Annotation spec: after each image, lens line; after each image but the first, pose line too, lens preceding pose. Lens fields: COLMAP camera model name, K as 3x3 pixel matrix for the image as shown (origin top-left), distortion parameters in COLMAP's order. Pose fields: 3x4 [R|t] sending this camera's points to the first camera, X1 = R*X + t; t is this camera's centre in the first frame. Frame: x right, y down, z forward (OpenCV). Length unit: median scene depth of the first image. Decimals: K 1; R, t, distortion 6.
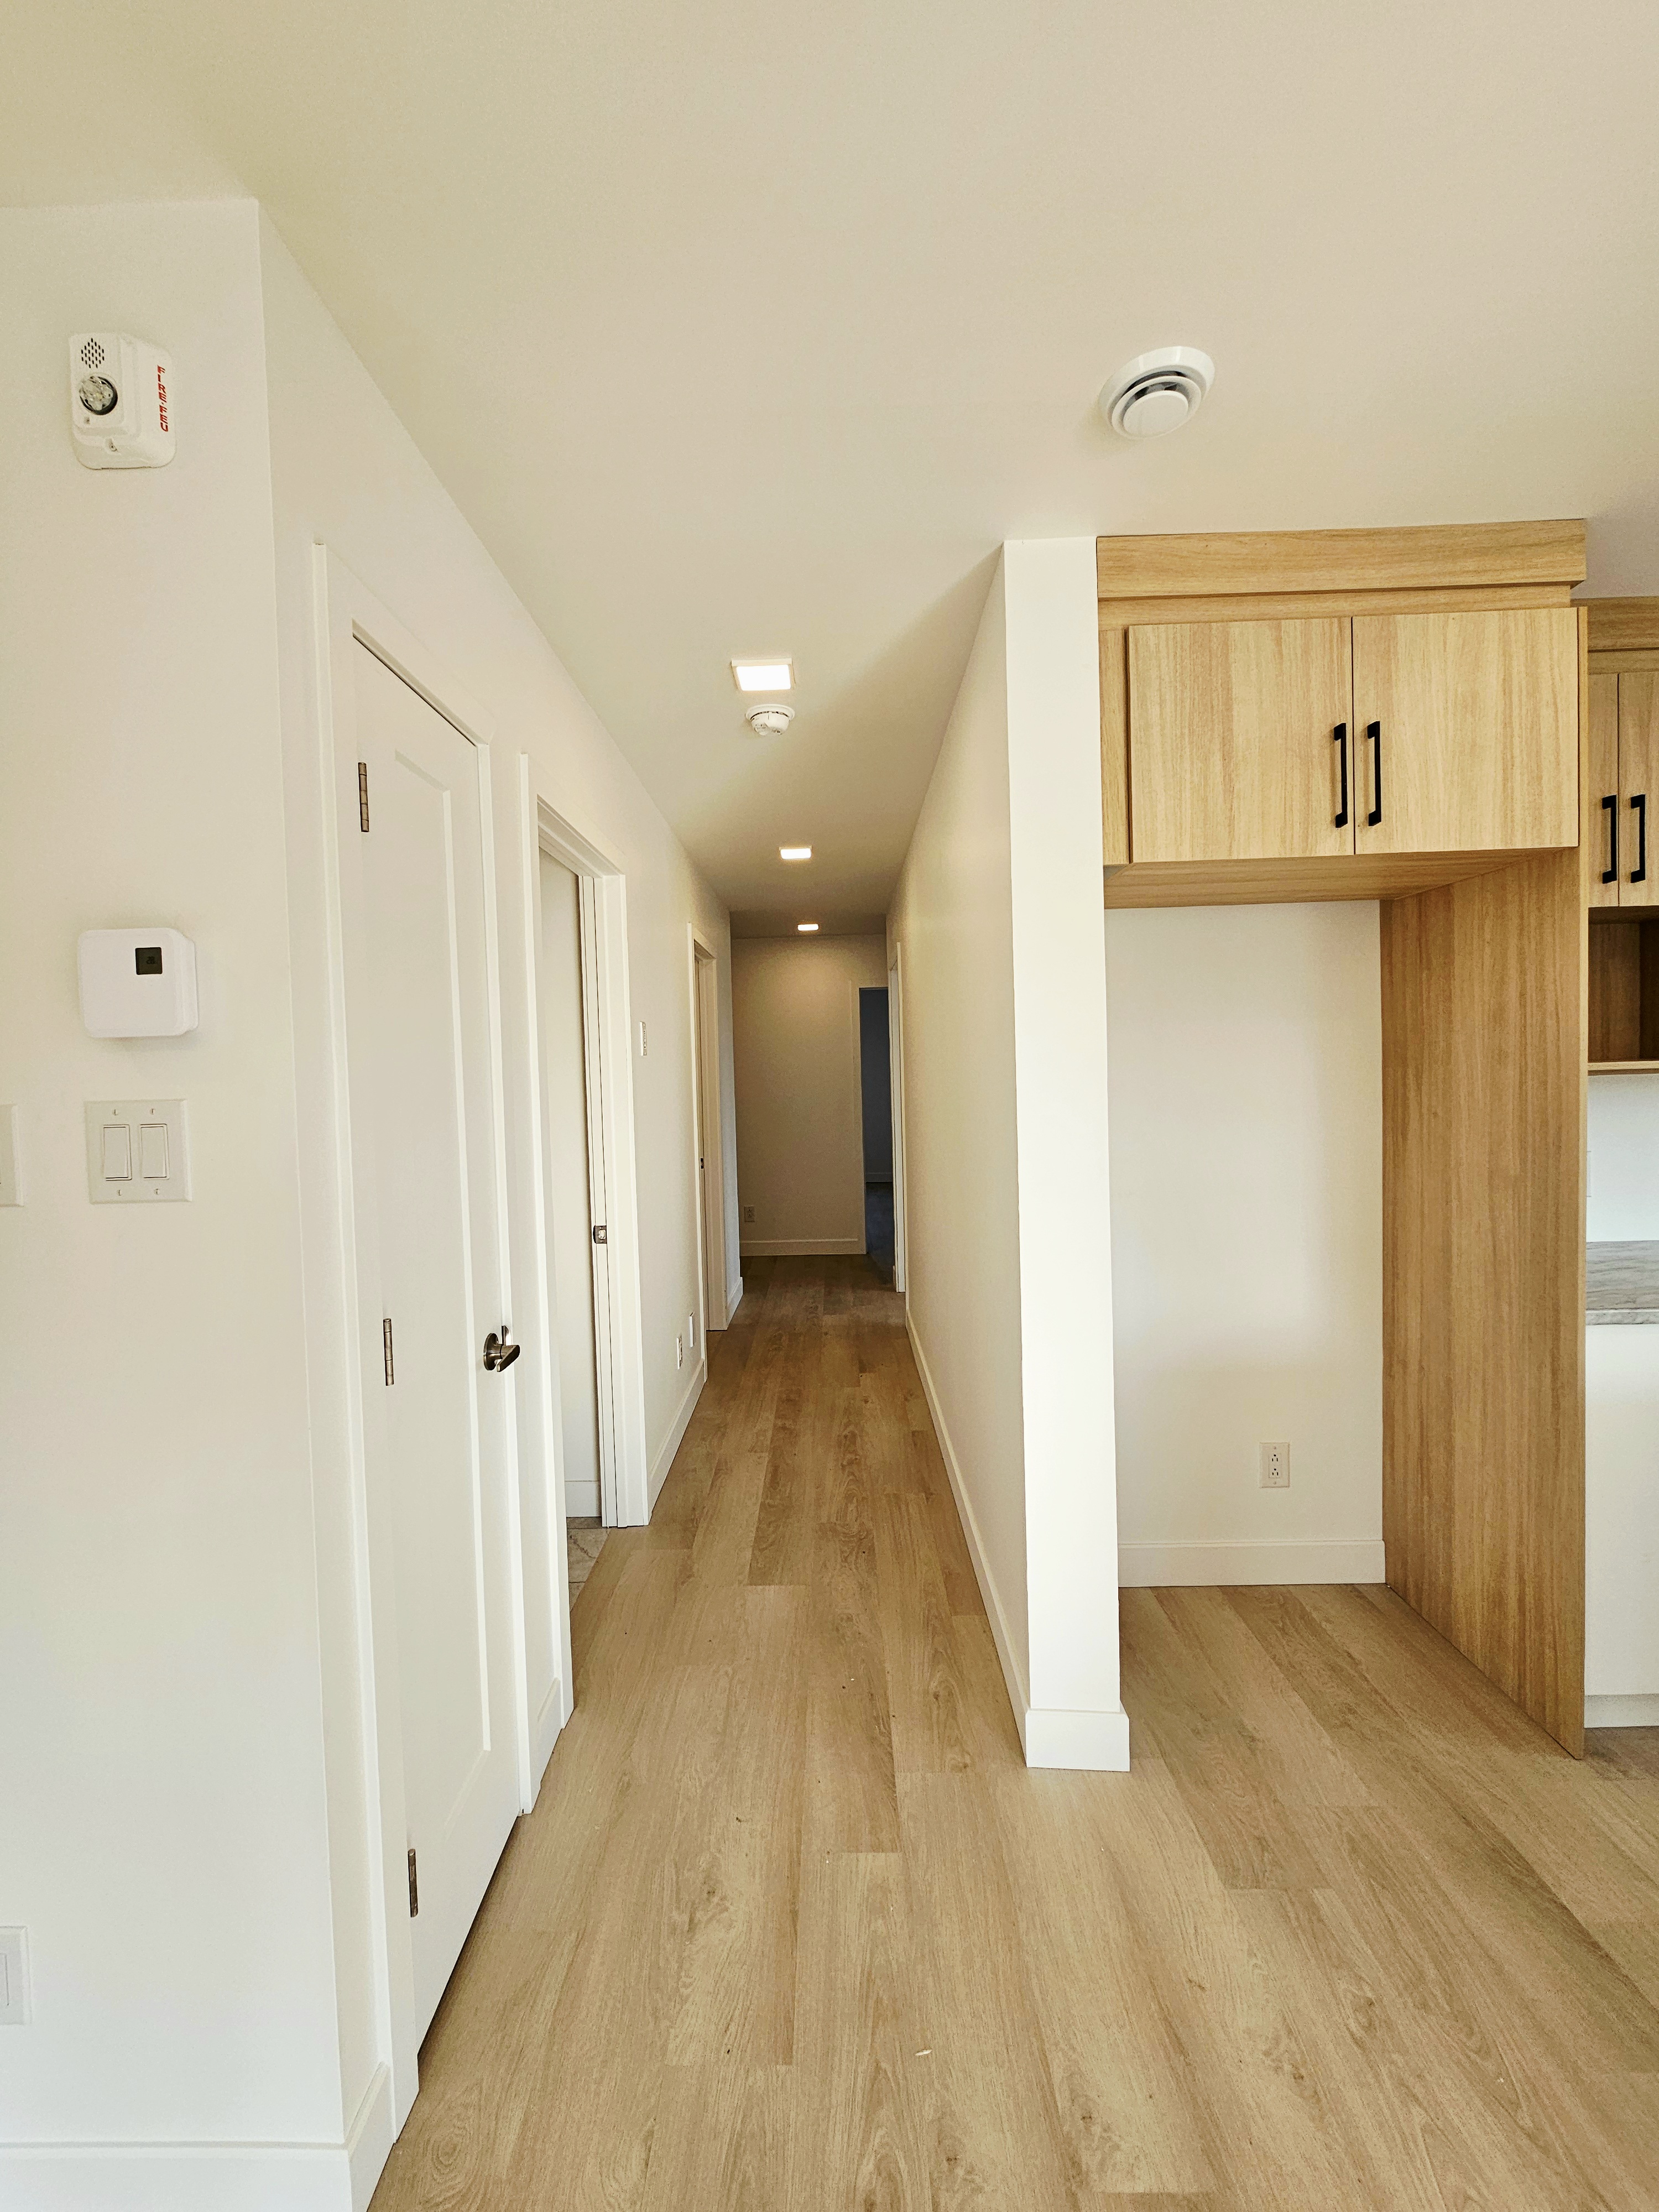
lens RADIAL K [[900.1, 0, 826.3], [0, 900.1, 1095.8], [0, 0, 1]] dist [-0.002219, 0.000011]
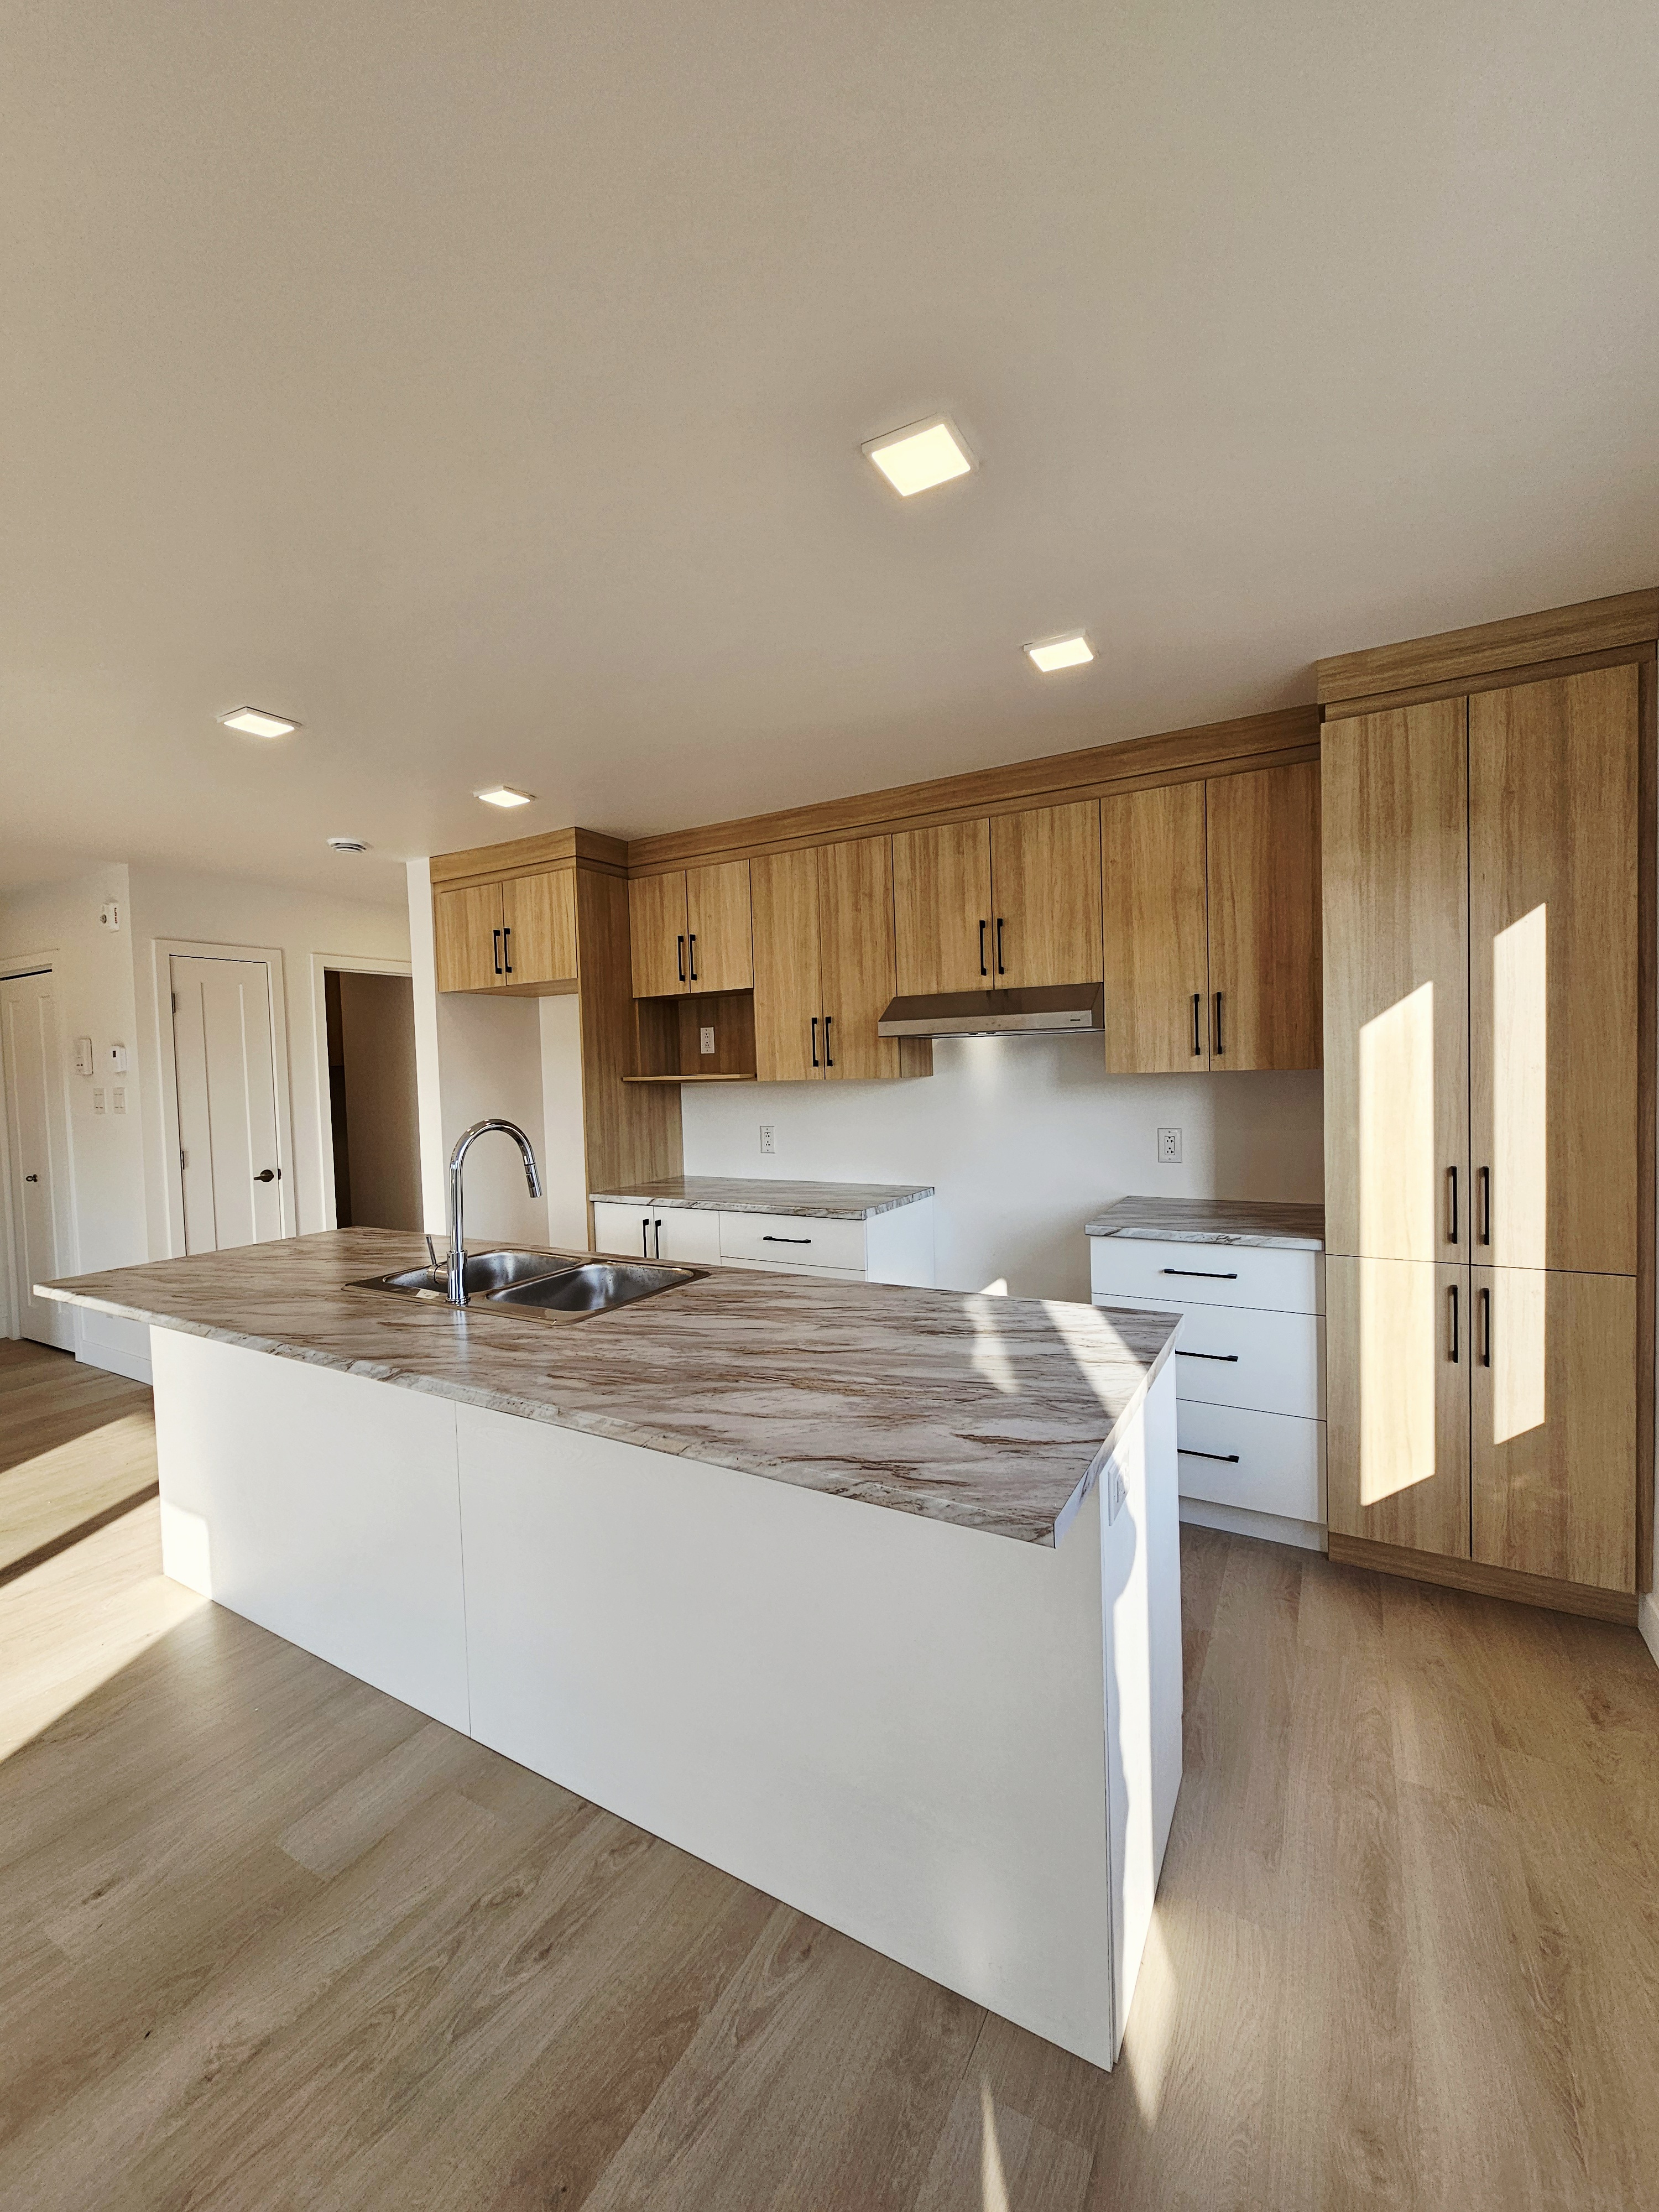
lens RADIAL K [[900.1, 0, 835.4], [0, 900.1, 1110.3], [0, 0, 1]] dist [-0.002219, 0.000011]
pose [[0.873135, 0.029585, -0.486580, 2.433736], [-0.022920, 0.999544, 0.019647, -0.008664], [0.486939, -0.006002, 0.873415, -0.595115]]
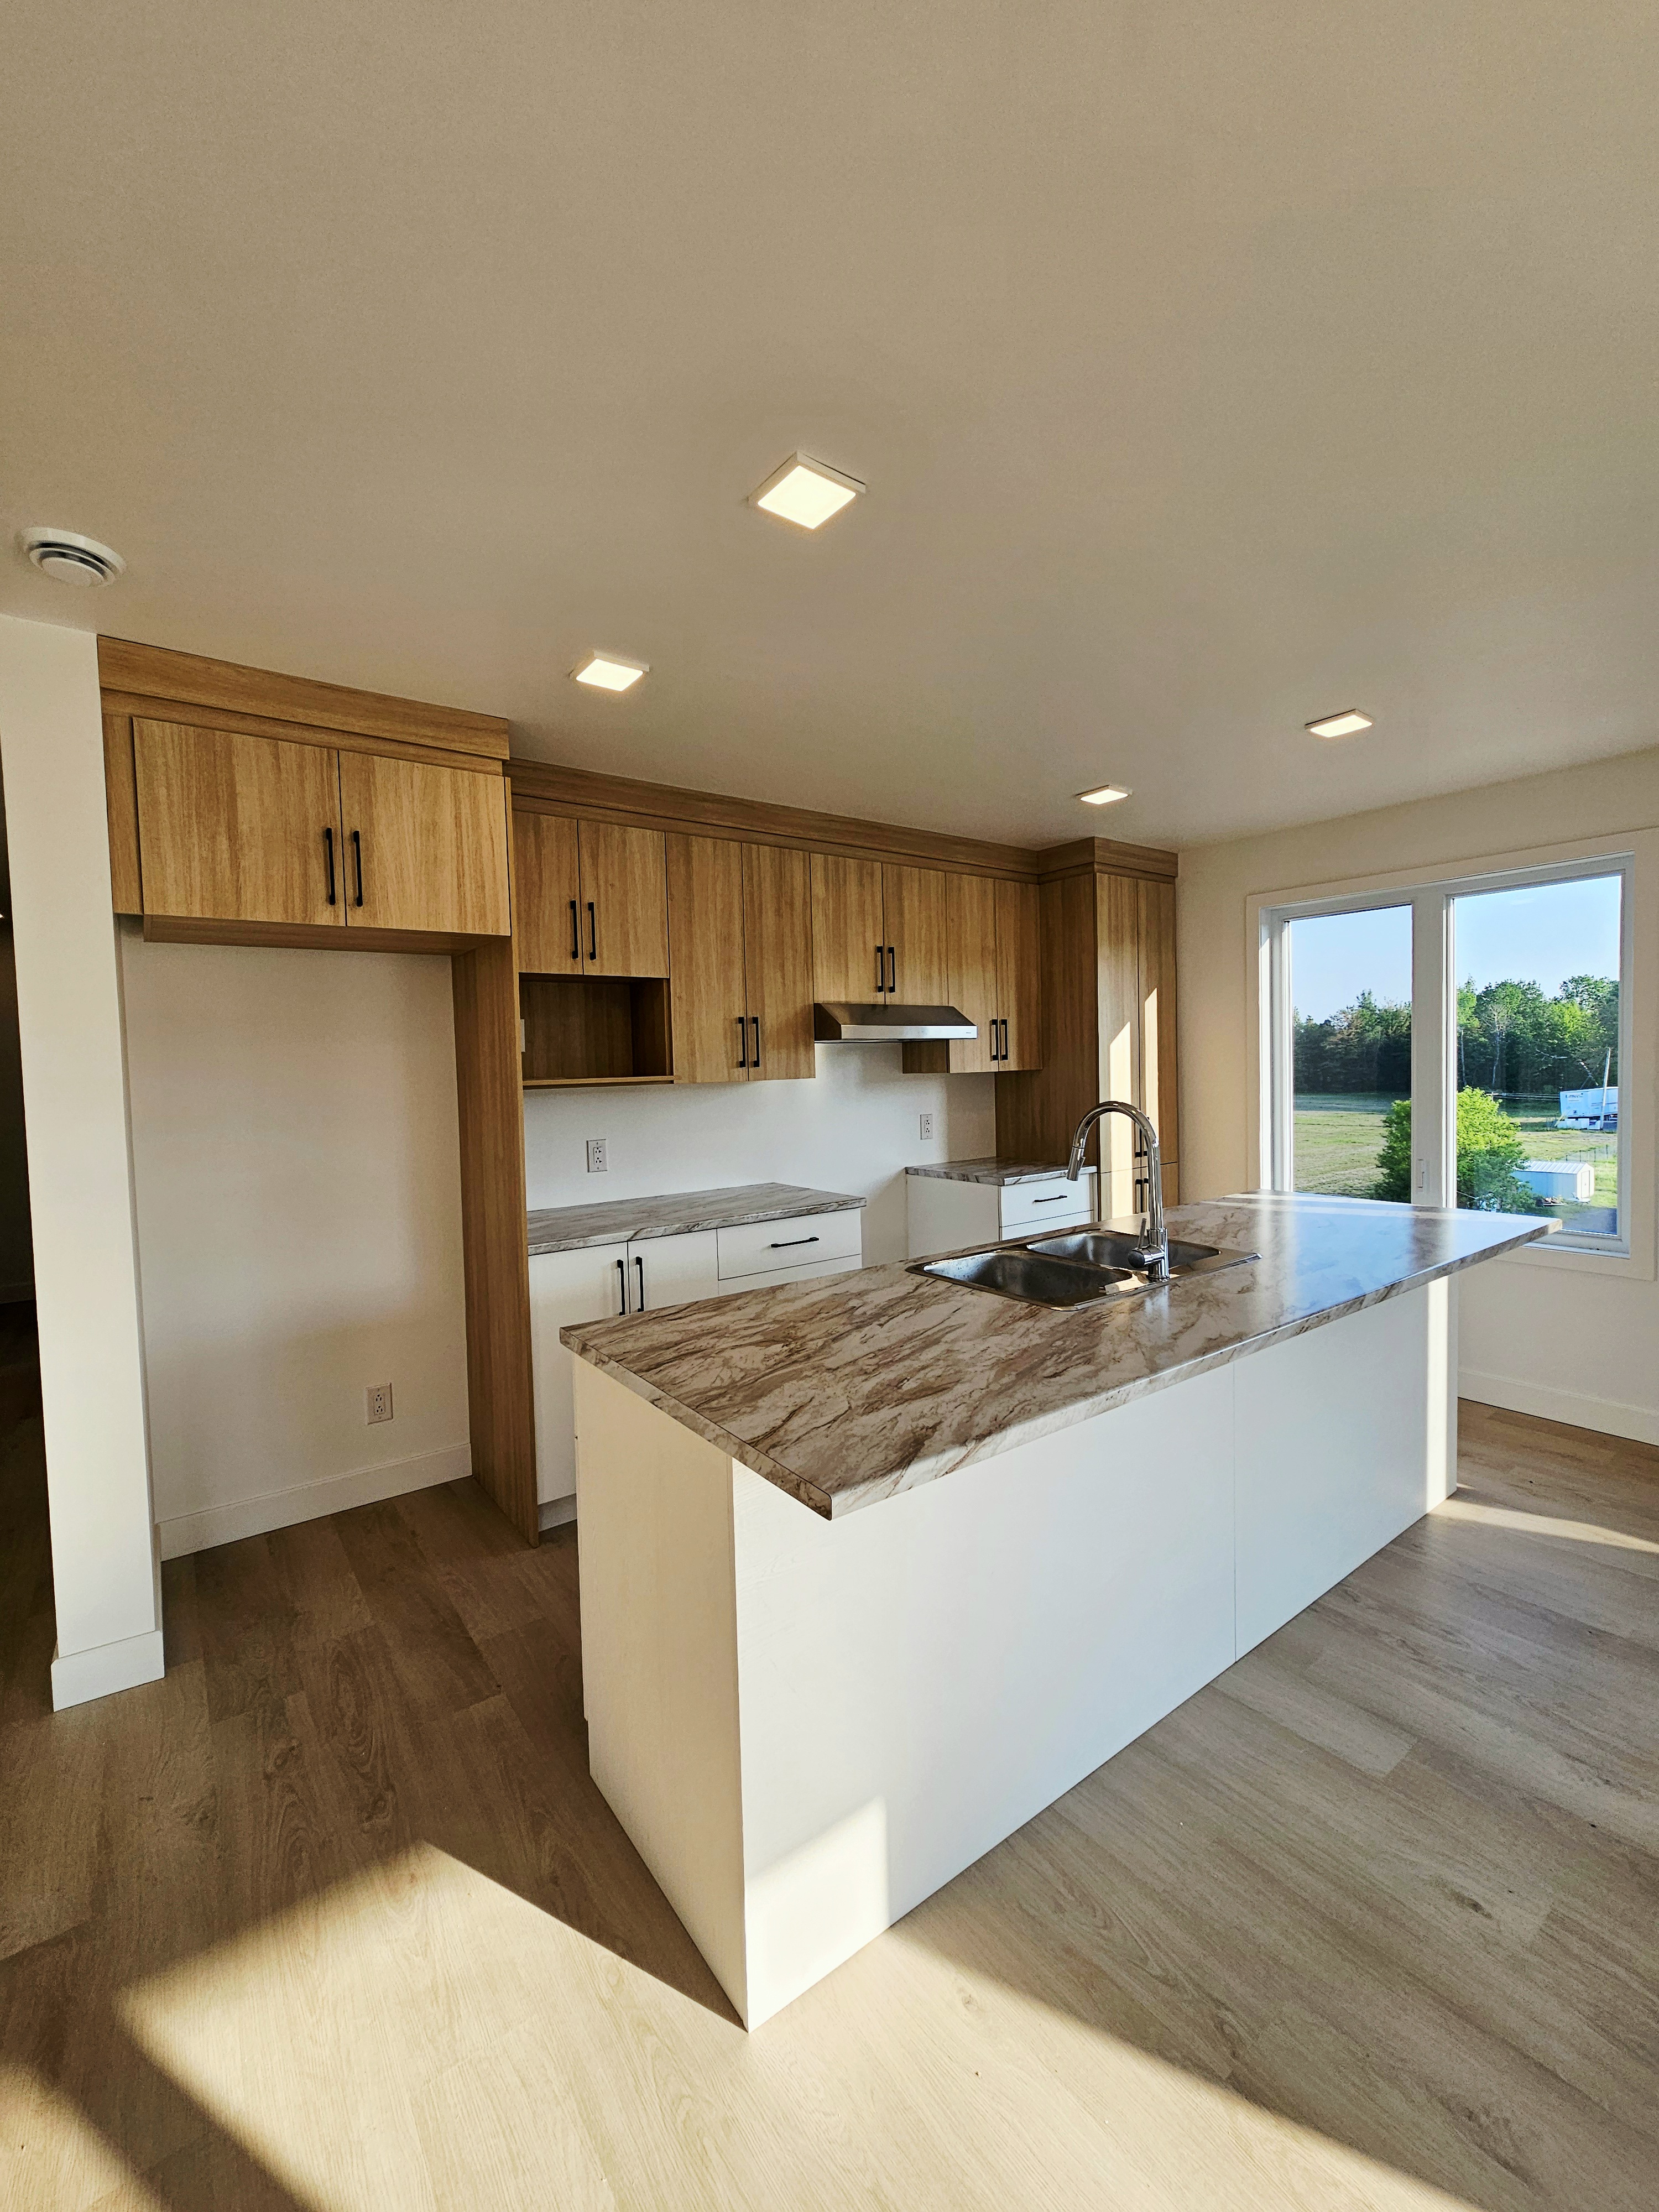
lens RADIAL K [[900.1, 0, 812.5], [0, 900.1, 1096.6], [0, 0, 1]] dist [-0.002219, 0.000011]
pose [[0.796644, -0.012483, 0.604320, 0.326813], [0.016587, 0.999862, -0.001212, 0.000013], [-0.604222, 0.010989, 0.796741, -0.493390]]
